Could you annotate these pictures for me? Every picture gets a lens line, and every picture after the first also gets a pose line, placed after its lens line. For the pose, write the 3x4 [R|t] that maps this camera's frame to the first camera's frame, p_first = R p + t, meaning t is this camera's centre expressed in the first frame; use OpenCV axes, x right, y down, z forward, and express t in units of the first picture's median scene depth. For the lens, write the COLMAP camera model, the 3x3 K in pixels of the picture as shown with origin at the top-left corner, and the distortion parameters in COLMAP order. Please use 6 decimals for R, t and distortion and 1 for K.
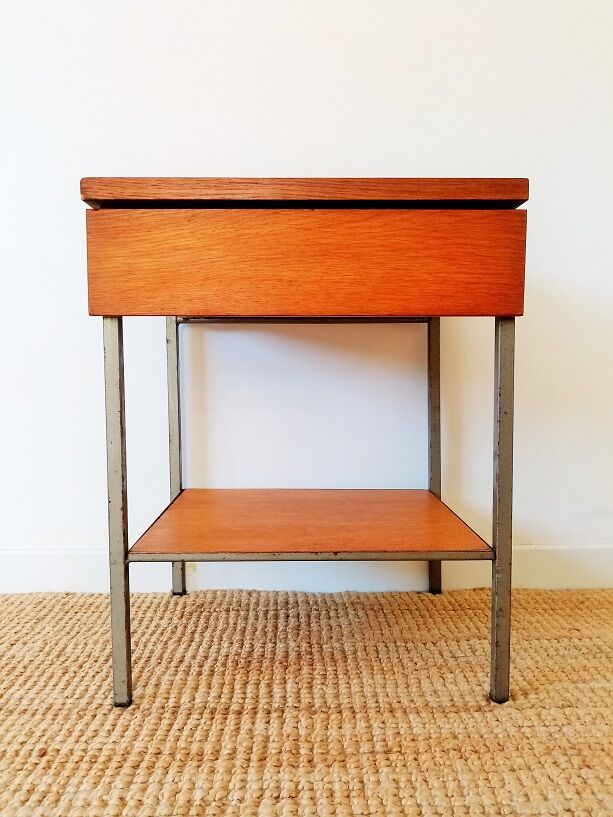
lens RADIAL K [[674.1, 0, 306.5], [0, 674.1, 408.5], [0, 0, 1]] dist [-0.010189, -0.008456]
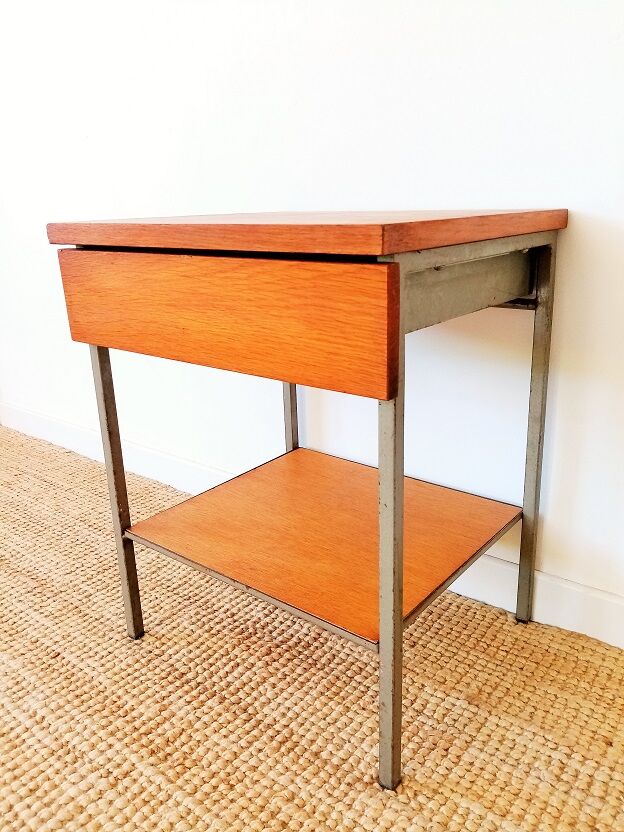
lens RADIAL K [[677.1, 0, 312.0], [0, 677.1, 416.0], [0, 0, 1]] dist [-0.004772, -0.011699]
pose [[0.772965, 0.181653, -0.607888, 0.734537], [-0.015744, 0.963332, 0.267850, -0.331259], [0.634254, -0.197468, 0.747481, 0.358183]]
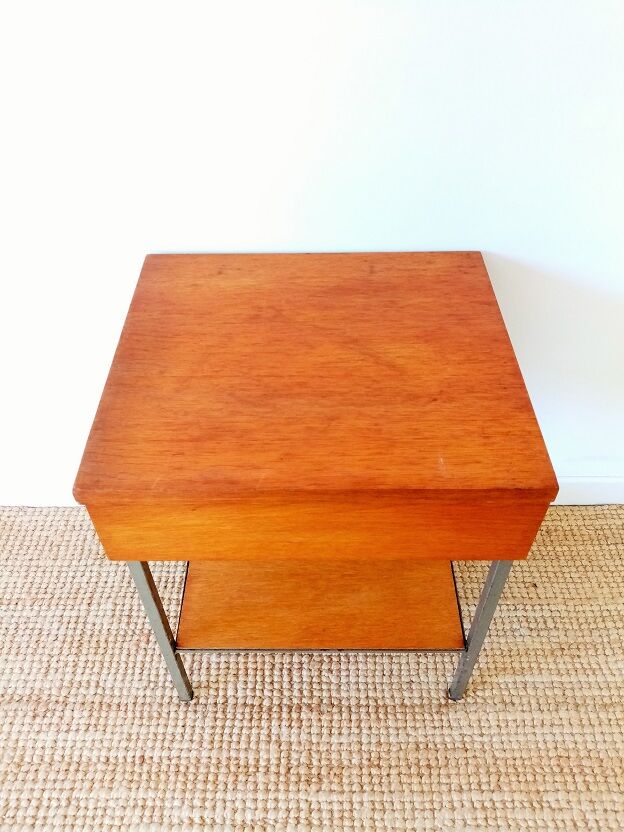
lens RADIAL K [[665.2, 0, 309.3], [0, 665.2, 419.0], [0, 0, 1]] dist [0.047675, -0.108220]
pose [[0.999858, 0.005016, -0.016061, 0.003758], [0.007063, 0.741238, 0.671205, -0.994418], [0.015272, -0.671224, 0.741098, 0.379227]]
